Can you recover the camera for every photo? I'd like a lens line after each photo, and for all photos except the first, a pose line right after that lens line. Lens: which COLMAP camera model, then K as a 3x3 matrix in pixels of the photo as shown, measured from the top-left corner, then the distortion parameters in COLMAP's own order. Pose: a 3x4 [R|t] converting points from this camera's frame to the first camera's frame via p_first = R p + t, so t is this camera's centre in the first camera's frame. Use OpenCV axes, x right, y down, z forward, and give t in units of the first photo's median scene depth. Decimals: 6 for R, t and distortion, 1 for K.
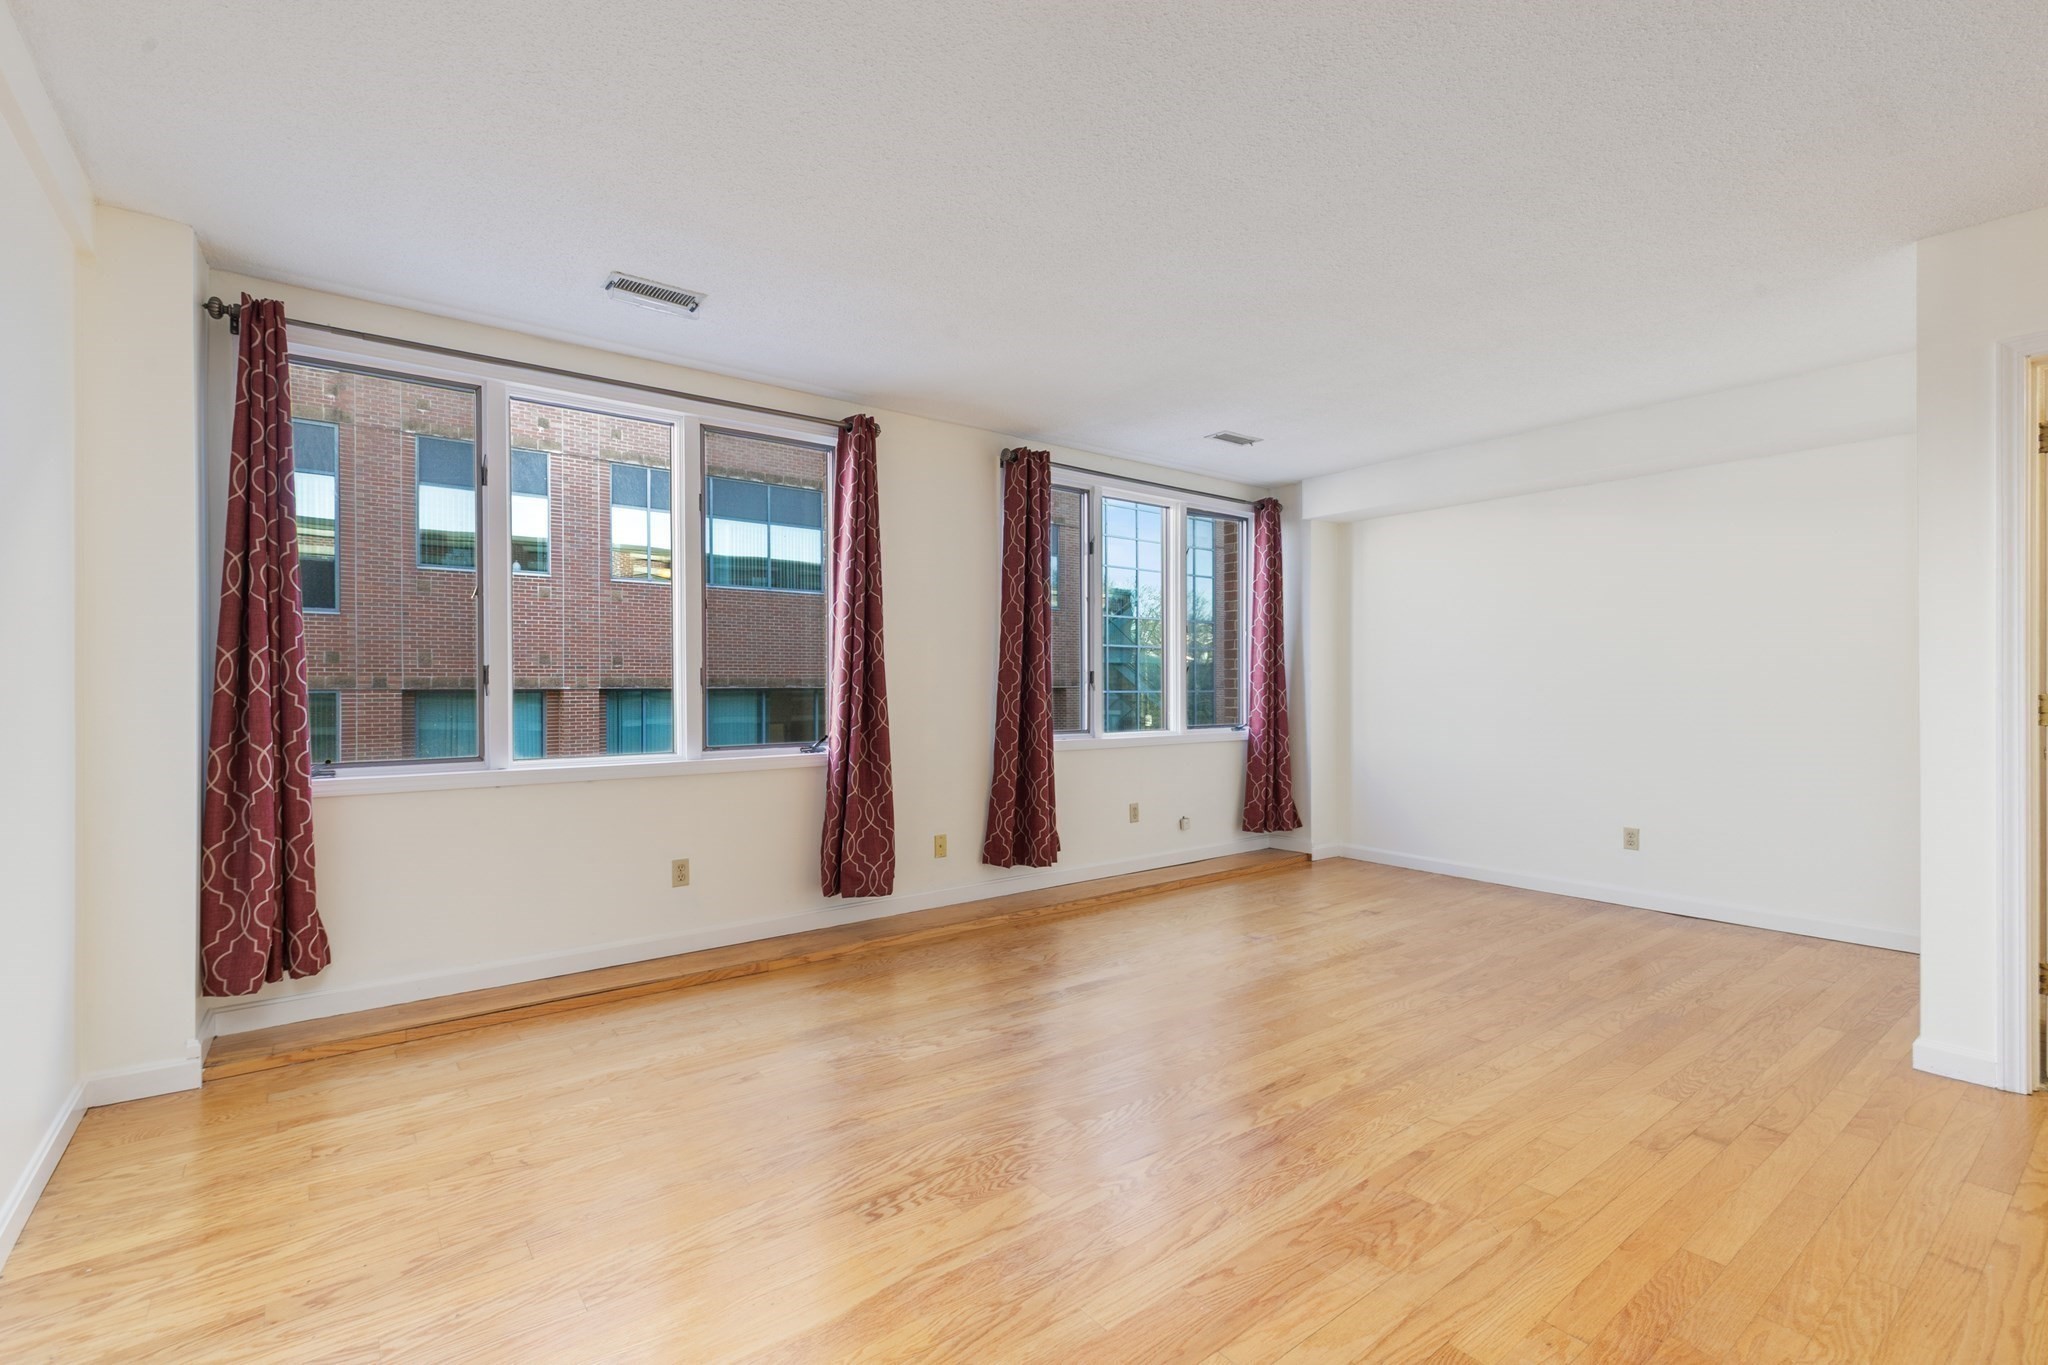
lens RADIAL K [[918.0, 0, 1005.9], [0, 918.0, 688.4], [0, 0, 1]] dist [0.009278, -0.001433]
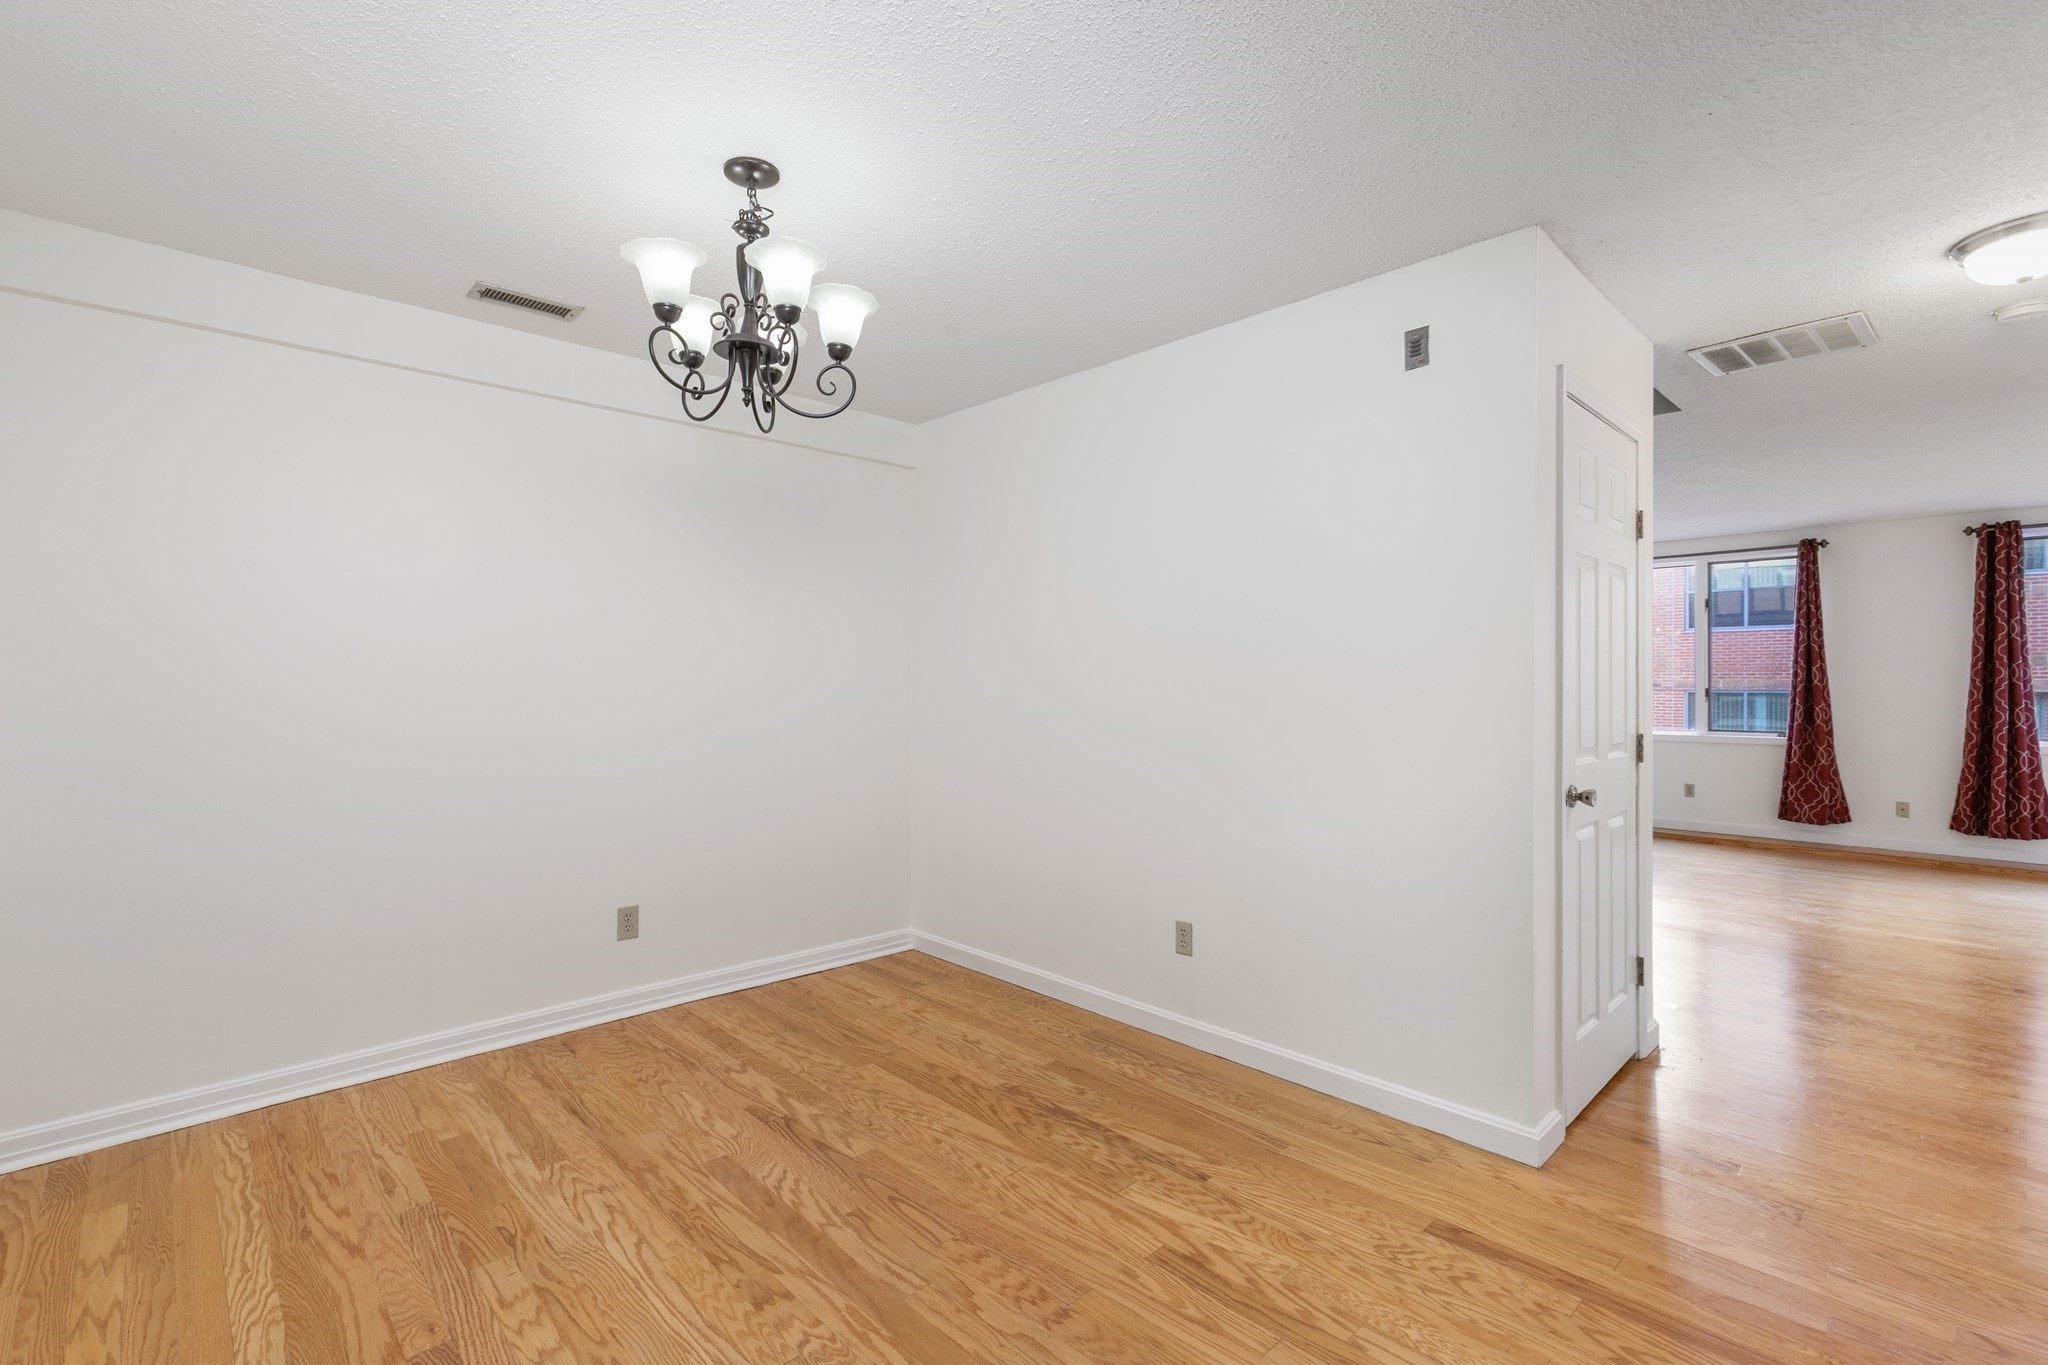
lens RADIAL K [[918.0, 0, 1031.1], [0, 918.0, 678.4], [0, 0, 1]] dist [0.009278, -0.001433]
pose [[0.109260, 0.008657, -0.993975, 1.668930], [0.008113, 0.999921, 0.009601, -0.083118], [0.993980, -0.009113, 0.109181, -0.725859]]
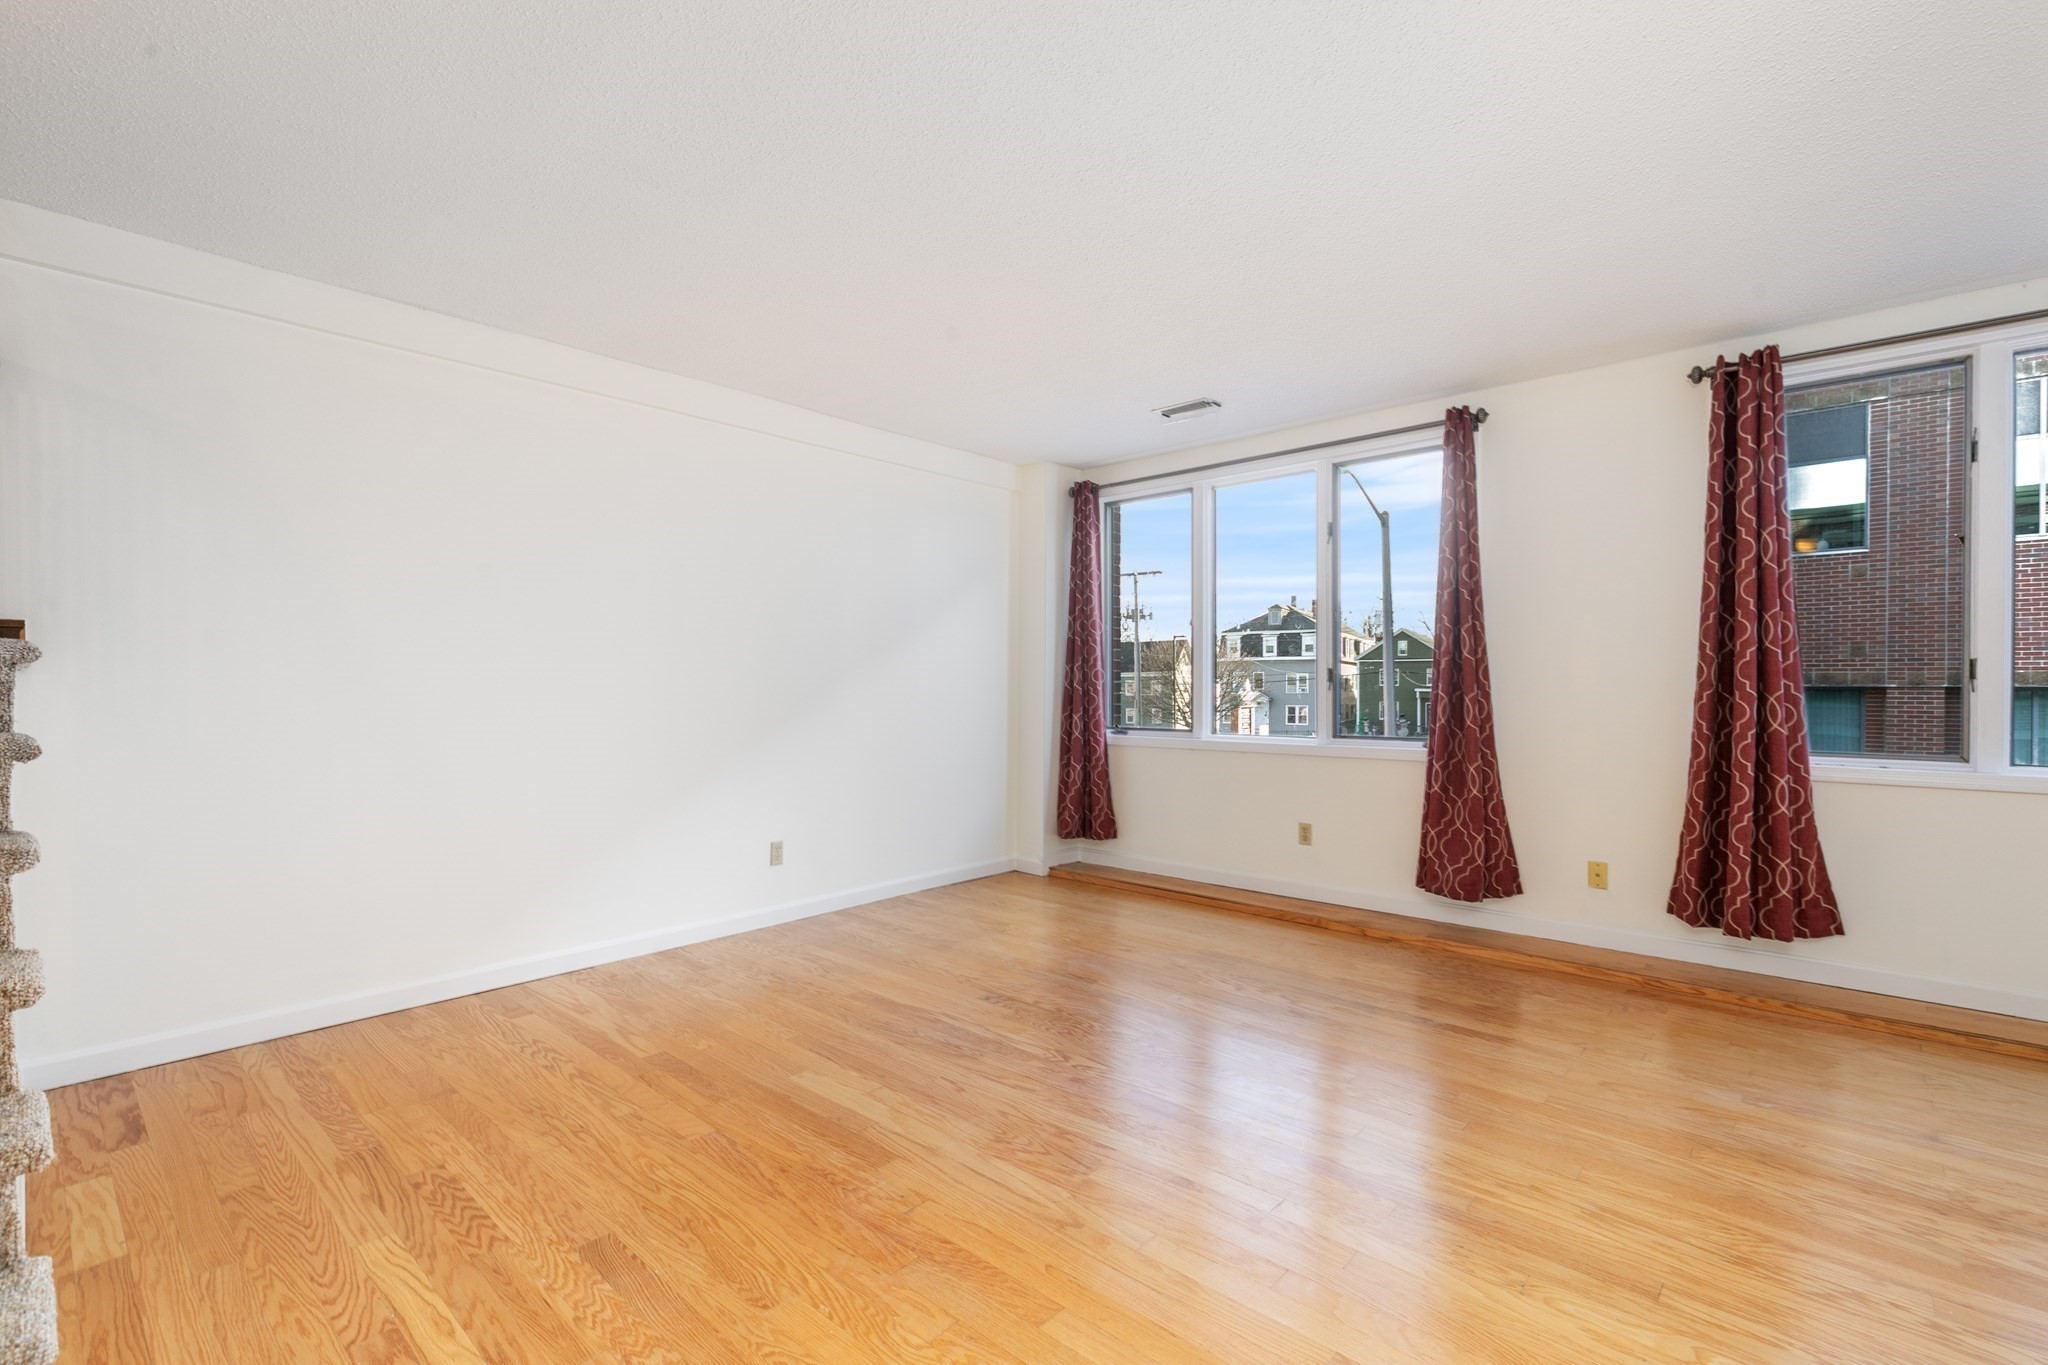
lens RADIAL K [[918.0, 0, 1015.2], [0, 918.0, 689.7], [0, 0, 1]] dist [0.009278, -0.001433]
pose [[0.181883, 0.007634, -0.983291, 0.886517], [-0.002157, 0.999971, 0.007364, -0.002893], [0.983318, 0.000782, 0.181894, 0.435595]]
